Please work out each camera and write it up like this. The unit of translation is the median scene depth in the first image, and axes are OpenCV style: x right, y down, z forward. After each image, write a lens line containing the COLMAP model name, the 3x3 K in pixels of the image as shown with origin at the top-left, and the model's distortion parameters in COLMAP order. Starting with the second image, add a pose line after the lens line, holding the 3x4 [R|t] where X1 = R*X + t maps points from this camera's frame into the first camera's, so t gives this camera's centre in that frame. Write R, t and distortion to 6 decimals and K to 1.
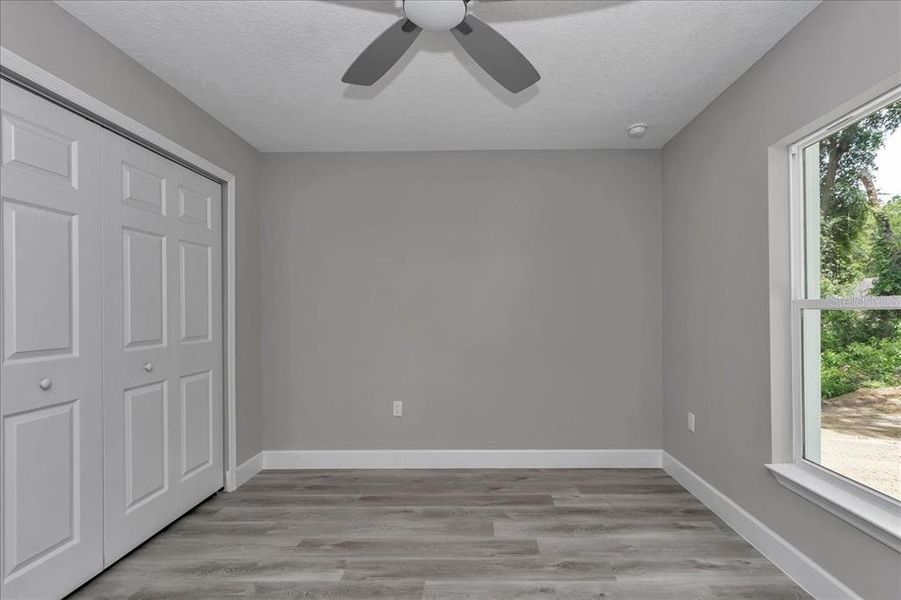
lens RADIAL K [[432.8, 0, 448.5], [0, 432.8, 304.3], [0, 0, 1]] dist [-0.000628, -0.000224]
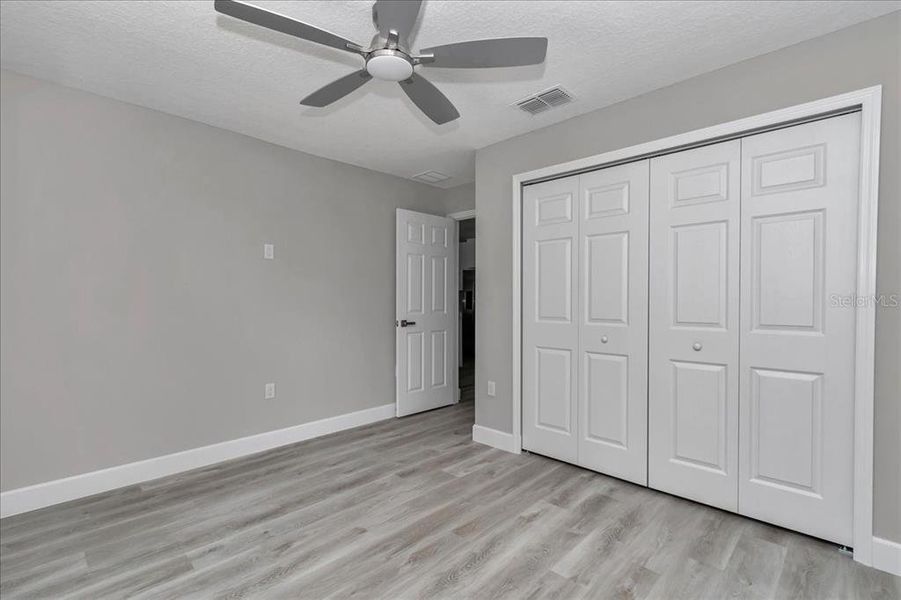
lens RADIAL K [[432.8, 0, 448.5], [0, 432.8, 304.3], [0, 0, 1]] dist [-0.000628, -0.000224]
pose [[-0.667273, 0.016464, -0.744631, 0.520240], [0.011210, 0.999864, 0.012061, 0.029224], [0.744729, -0.000299, -0.667367, 1.263106]]
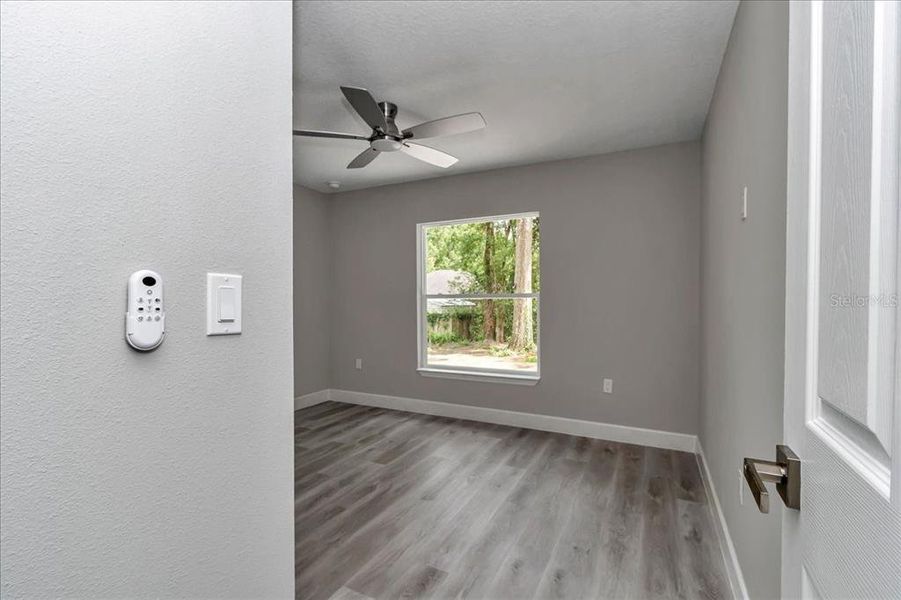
lens RADIAL K [[414.4, 0, 446.6], [0, 414.4, 305.1], [0, 0, 1]] dist [-0.001082, -0.000232]
pose [[0.421337, 0.000487, 0.906904, -1.009912], [-0.010252, 0.999939, 0.004227, 0.033728], [-0.906846, -0.011079, 0.421316, -0.016599]]
